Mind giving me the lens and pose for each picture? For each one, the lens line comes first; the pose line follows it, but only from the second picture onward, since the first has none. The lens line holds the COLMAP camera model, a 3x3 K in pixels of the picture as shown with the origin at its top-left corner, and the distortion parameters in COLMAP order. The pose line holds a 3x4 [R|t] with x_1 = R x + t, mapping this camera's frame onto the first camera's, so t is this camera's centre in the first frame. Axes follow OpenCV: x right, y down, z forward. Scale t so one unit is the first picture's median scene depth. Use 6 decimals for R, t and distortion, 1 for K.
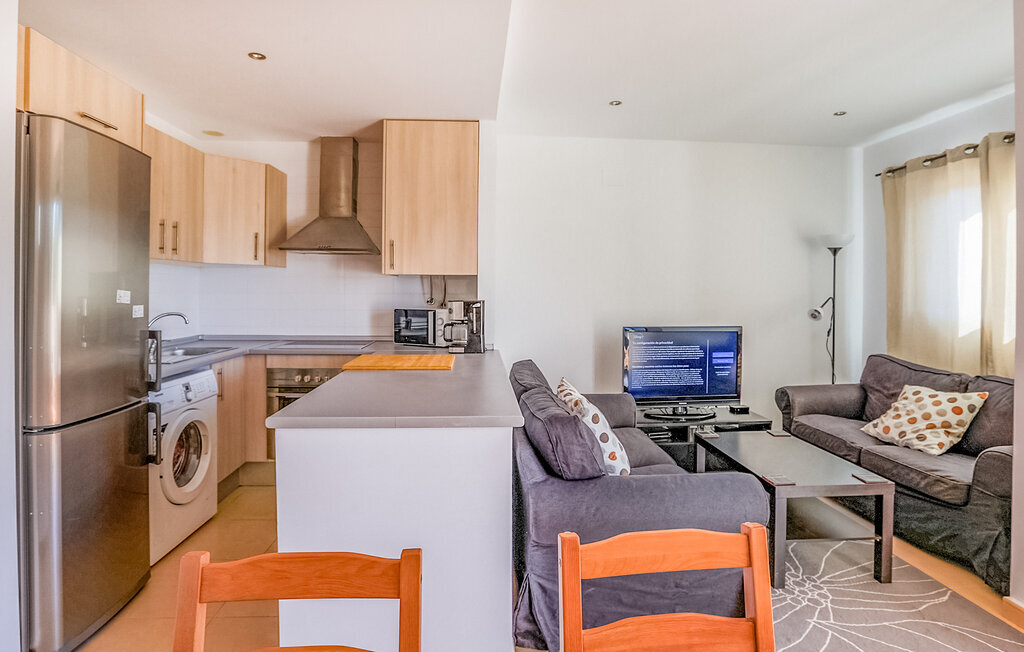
lens RADIAL K [[531.5, 0, 514.1], [0, 531.5, 292.4], [0, 0, 1]] dist [-0.038021, 0.000956]
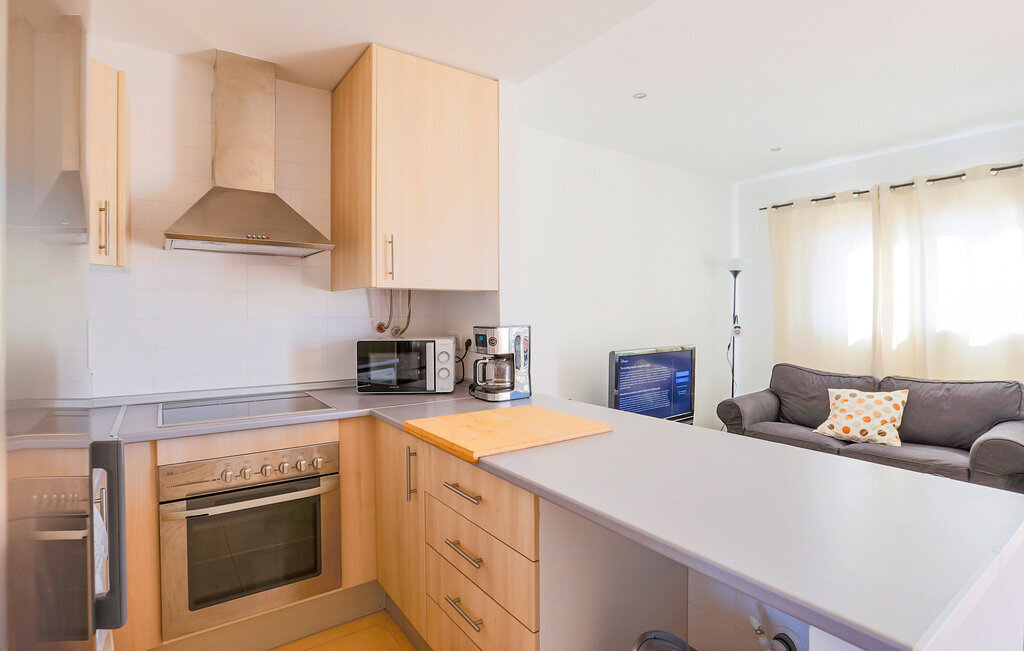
lens RADIAL K [[507.3, 0, 530.6], [0, 507.3, 311.7], [0, 0, 1]] dist [-0.046087, 0.000117]
pose [[0.847332, -0.008657, 0.530993, -0.411504], [0.009432, 0.999955, 0.001251, -0.003626], [-0.530979, 0.003948, 0.847376, 0.399989]]
